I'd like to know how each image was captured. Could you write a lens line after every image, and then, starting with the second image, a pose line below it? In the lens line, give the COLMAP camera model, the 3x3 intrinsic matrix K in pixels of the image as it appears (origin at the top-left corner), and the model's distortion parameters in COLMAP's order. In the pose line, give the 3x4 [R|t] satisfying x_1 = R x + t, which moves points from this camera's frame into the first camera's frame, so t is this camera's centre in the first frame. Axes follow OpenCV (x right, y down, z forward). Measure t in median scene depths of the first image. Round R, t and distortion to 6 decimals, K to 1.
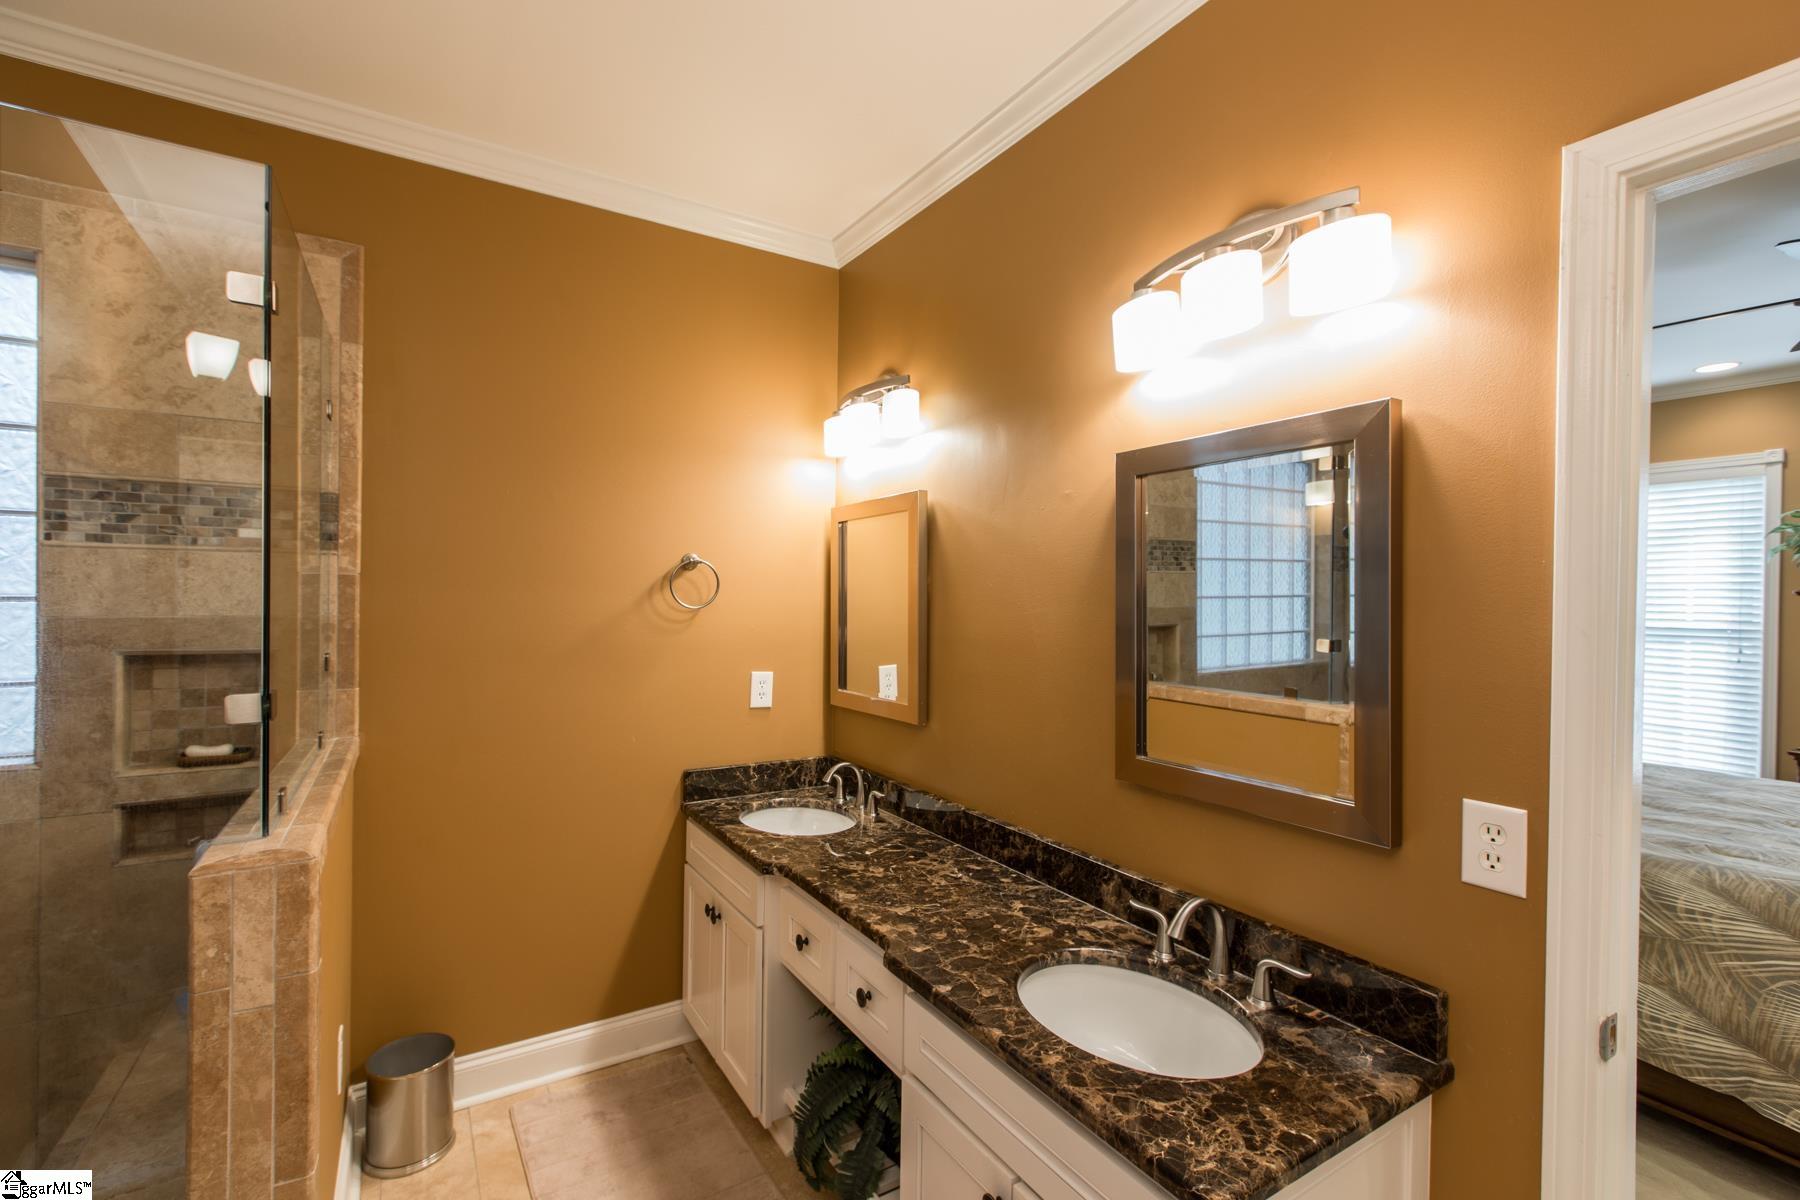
lens RADIAL K [[799.0, 0, 887.6], [0, 799.0, 602.5], [0, 0, 1]] dist [0.001821, -0.001814]
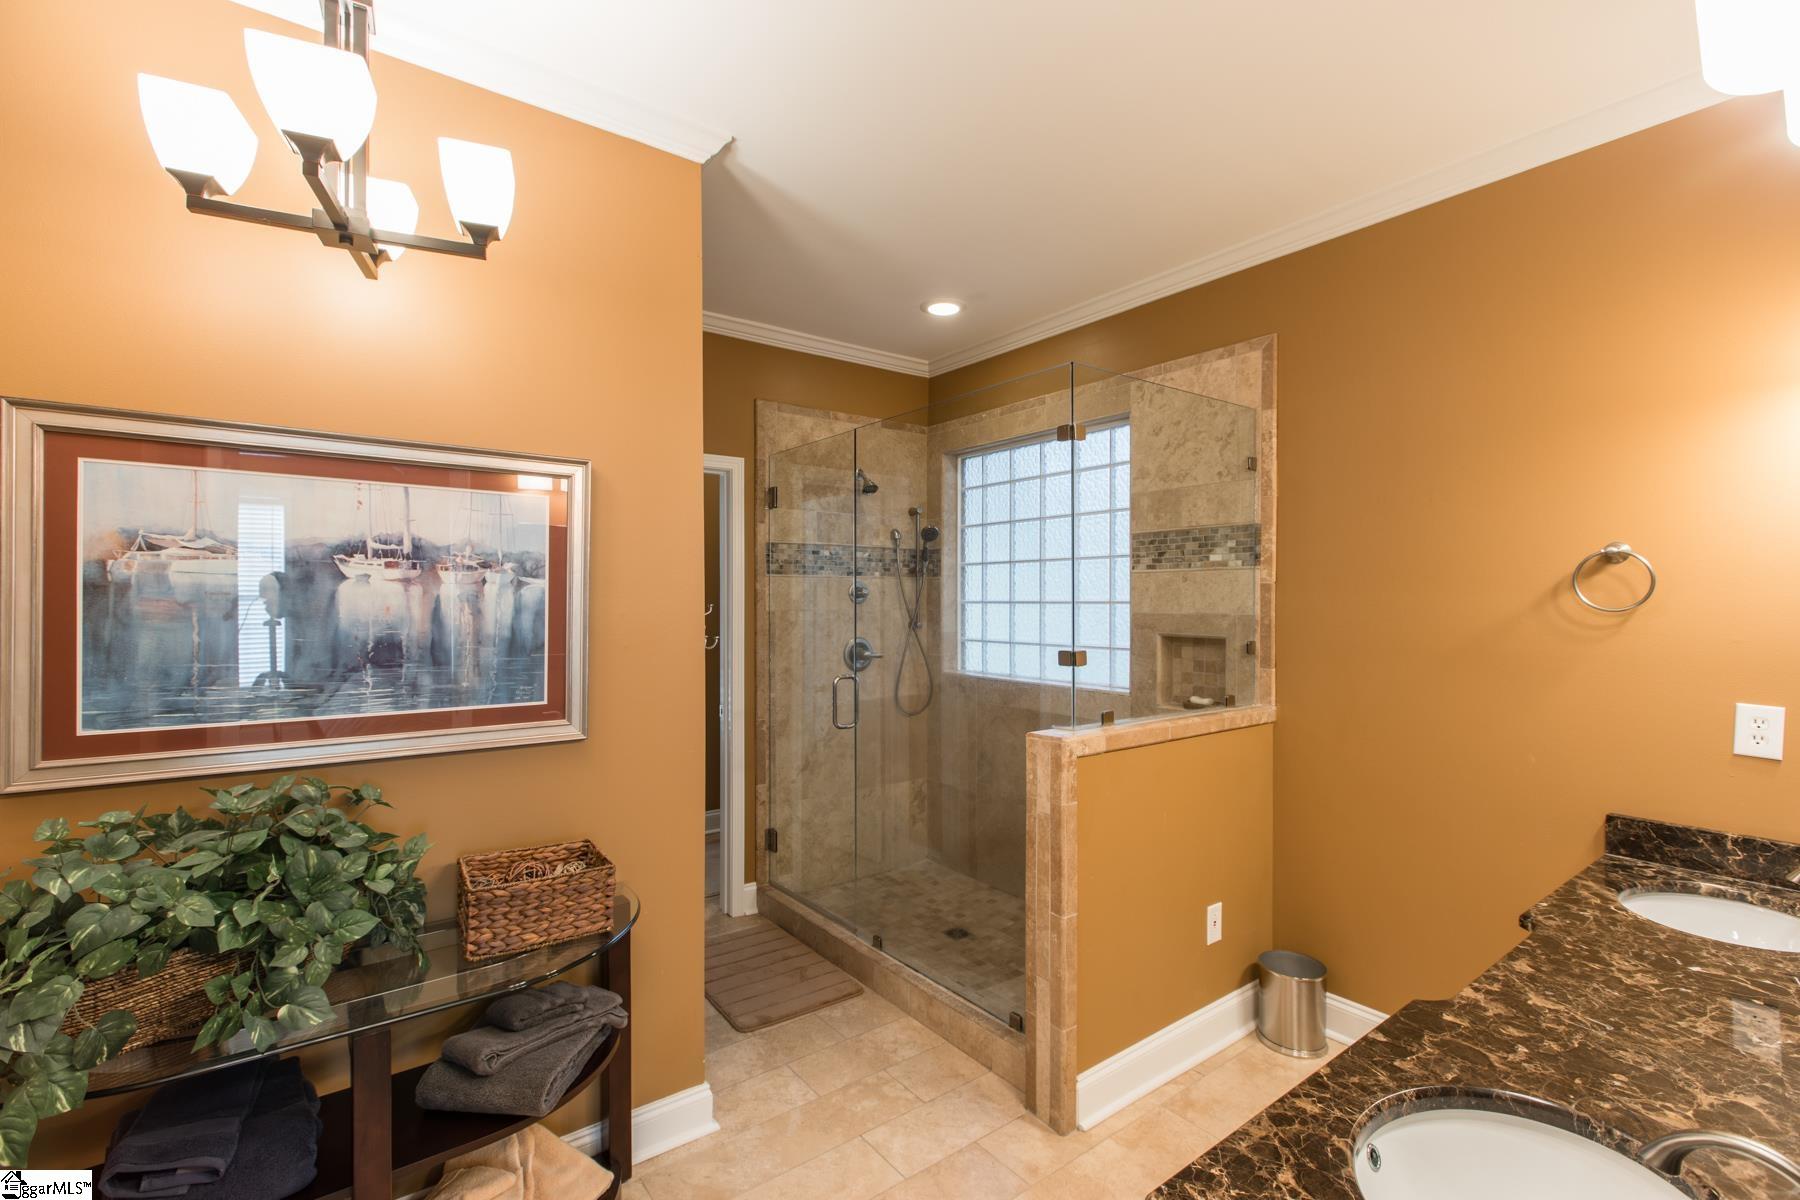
lens RADIAL K [[799.0, 0, 884.1], [0, 799.0, 601.3], [0, 0, 1]] dist [0.001821, -0.001814]
pose [[0.076309, -0.008562, -0.997047, 0.637383], [-0.005451, 0.999945, -0.009004, 0.011105], [0.997069, 0.006122, 0.076258, 0.273021]]
